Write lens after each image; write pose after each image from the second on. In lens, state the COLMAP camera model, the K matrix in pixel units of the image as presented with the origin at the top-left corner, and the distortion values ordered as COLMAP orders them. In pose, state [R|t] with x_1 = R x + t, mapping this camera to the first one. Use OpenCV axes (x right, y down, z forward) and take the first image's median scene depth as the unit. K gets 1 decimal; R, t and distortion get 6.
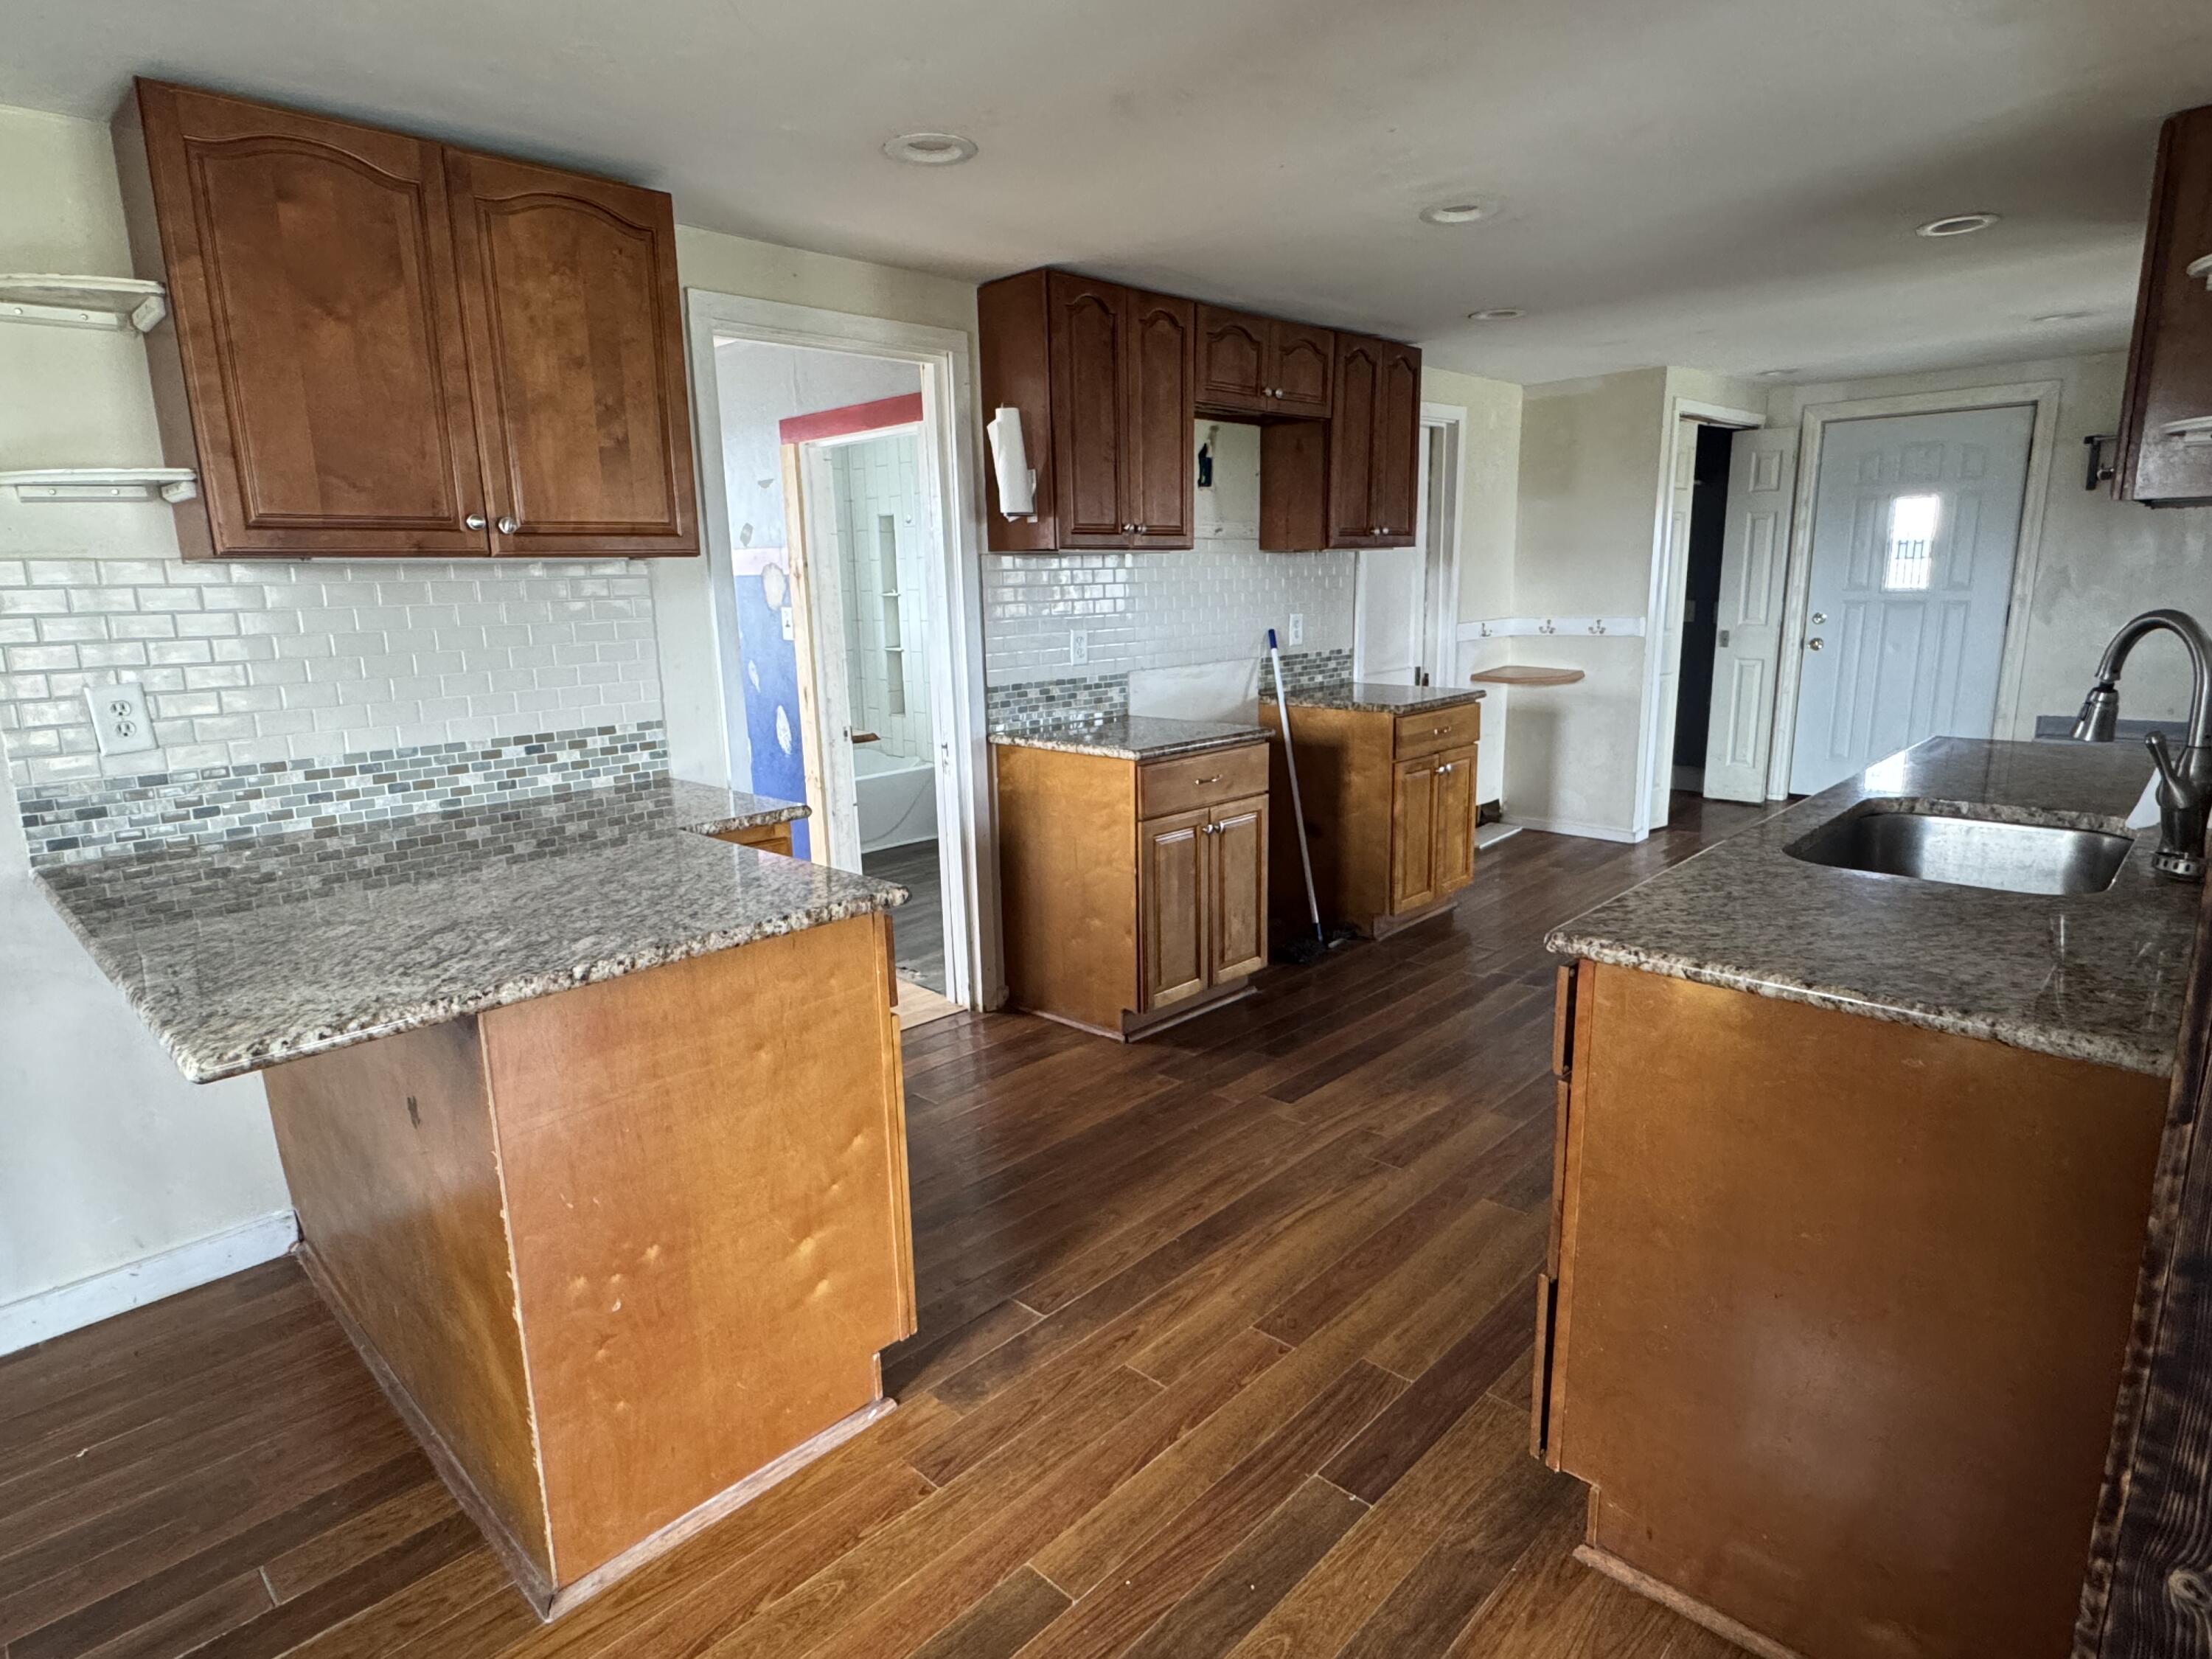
lens RADIAL K [[1208.0, 0, 1126.4], [0, 1208.0, 825.7], [0, 0, 1]] dist [-0.000284, 0.000143]
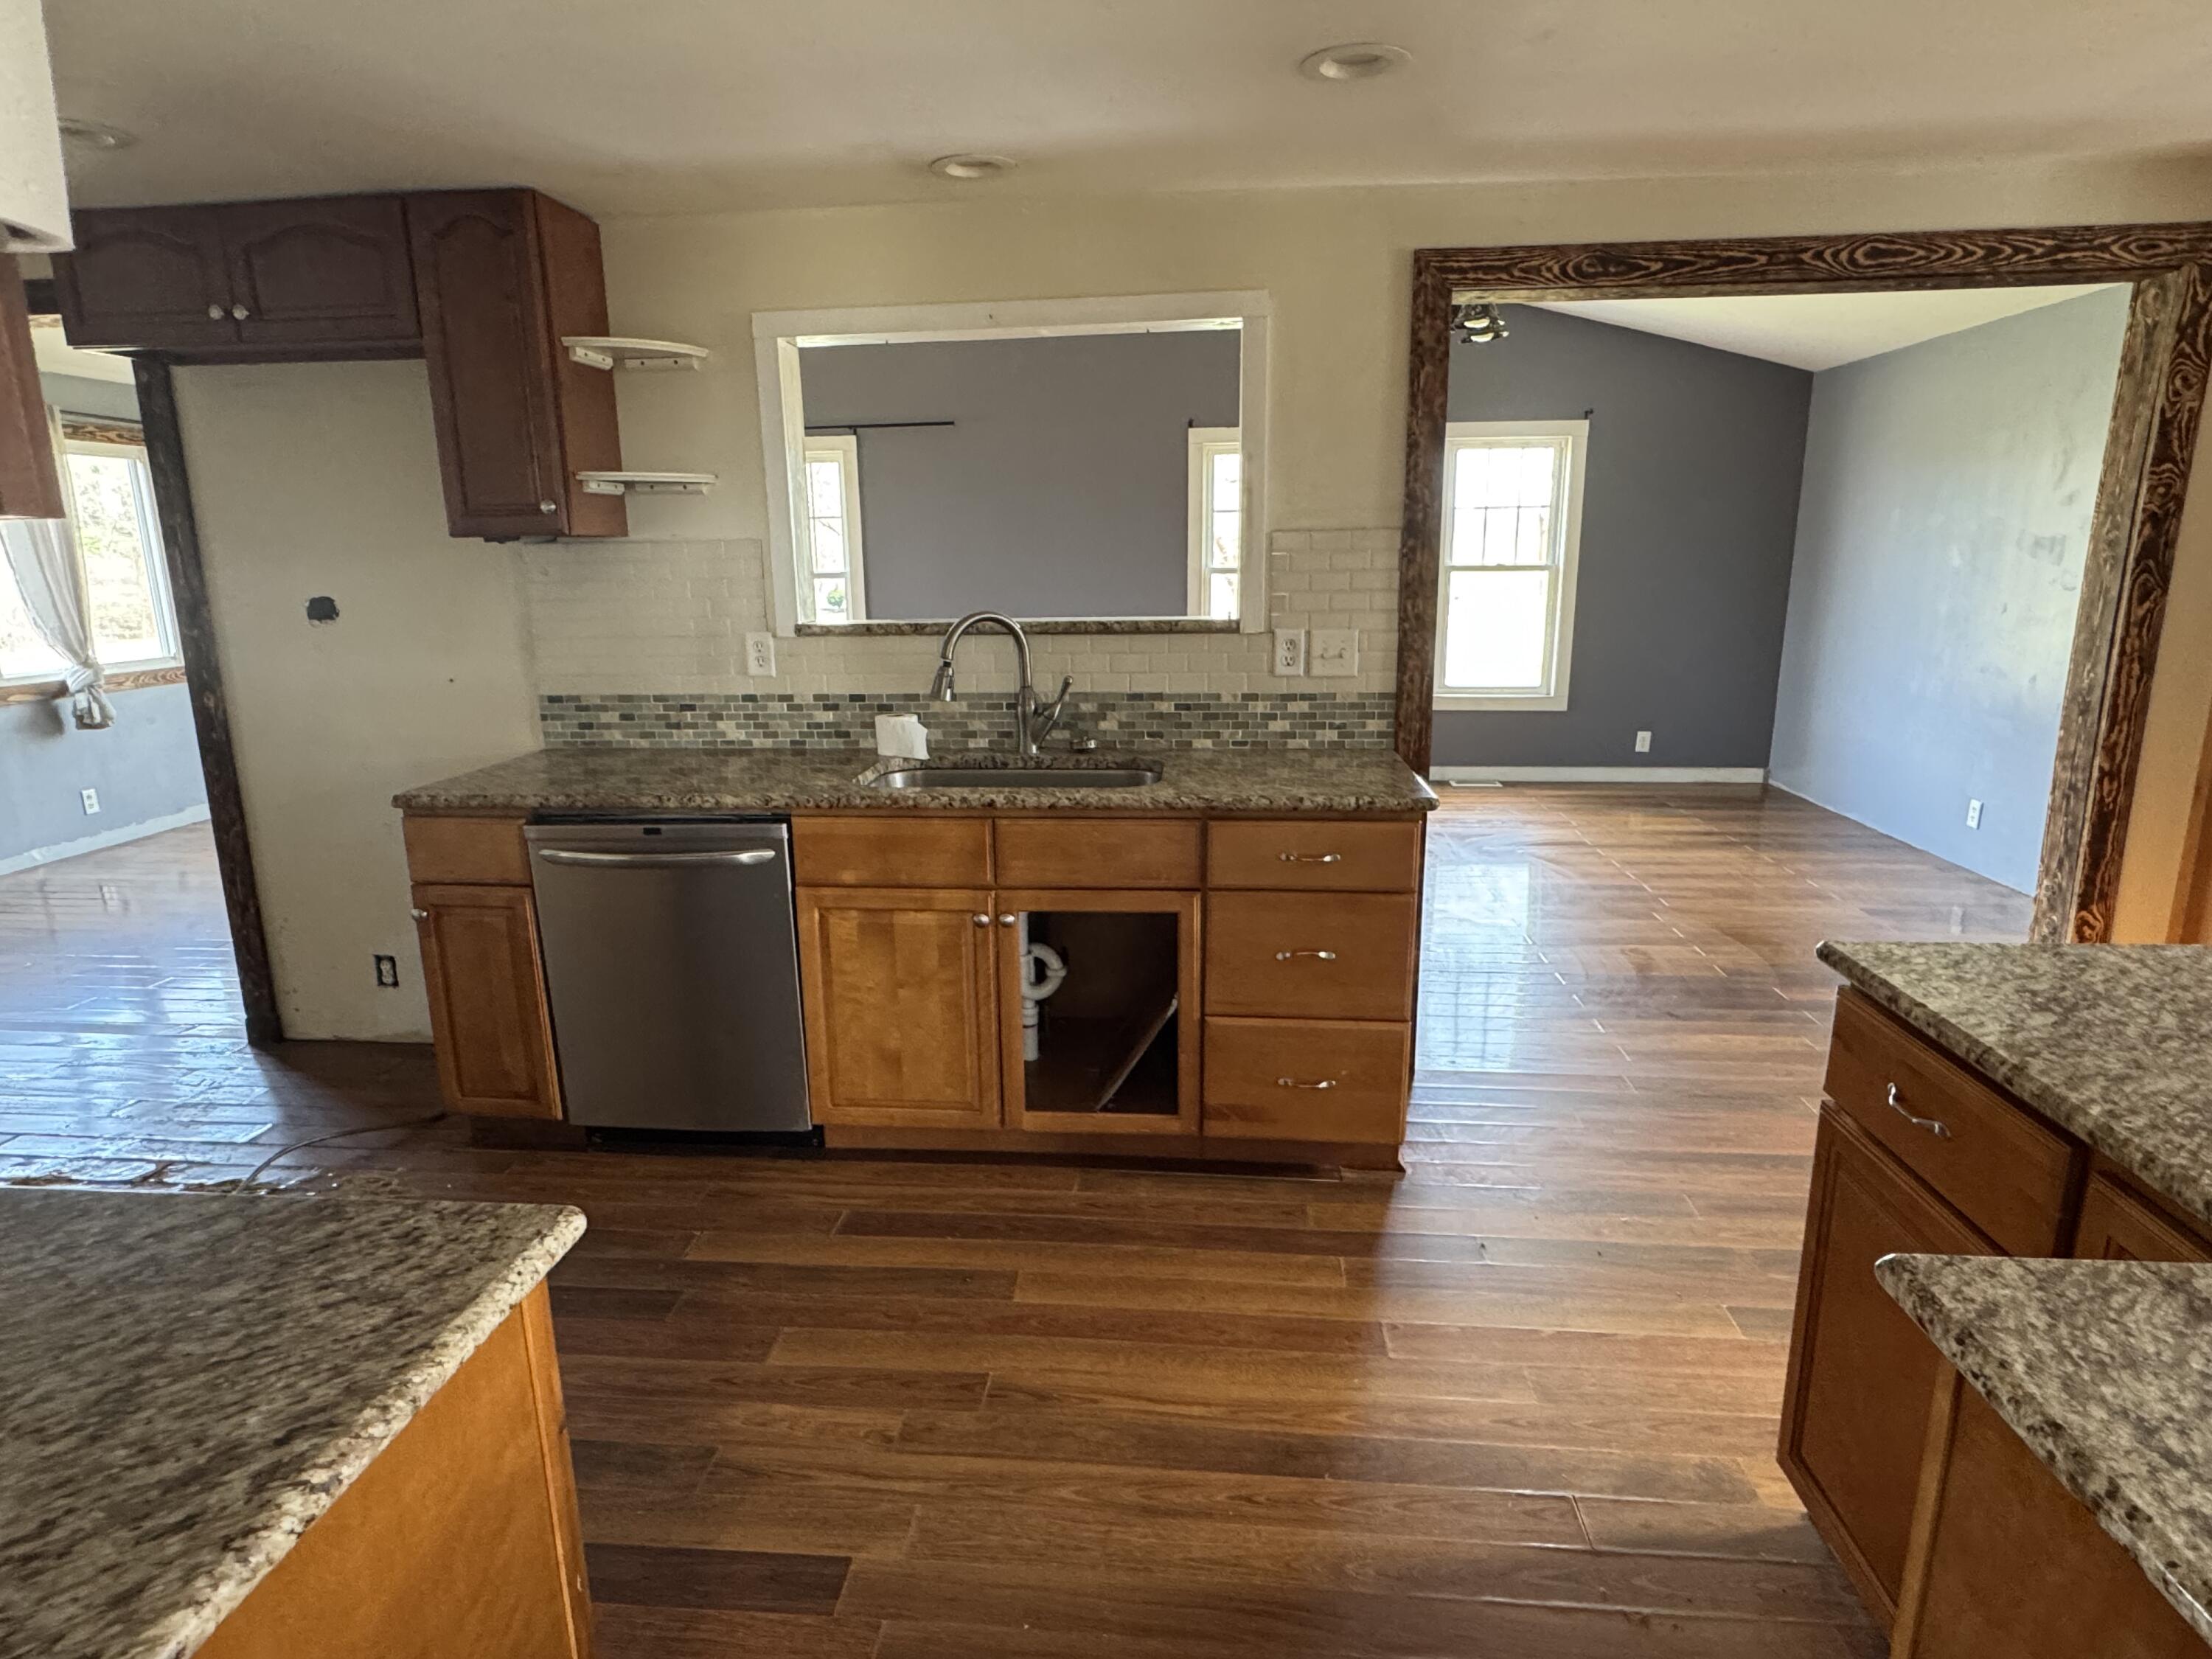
lens RADIAL K [[1208.0, 0, 1097.5], [0, 1208.0, 828.7], [0, 0, 1]] dist [-0.000284, 0.000143]
pose [[-0.615330, -0.143536, 0.775091, -0.363562], [0.184345, 0.929813, 0.318536, -0.271288], [-0.766411, 0.338889, -0.545682, 1.289289]]
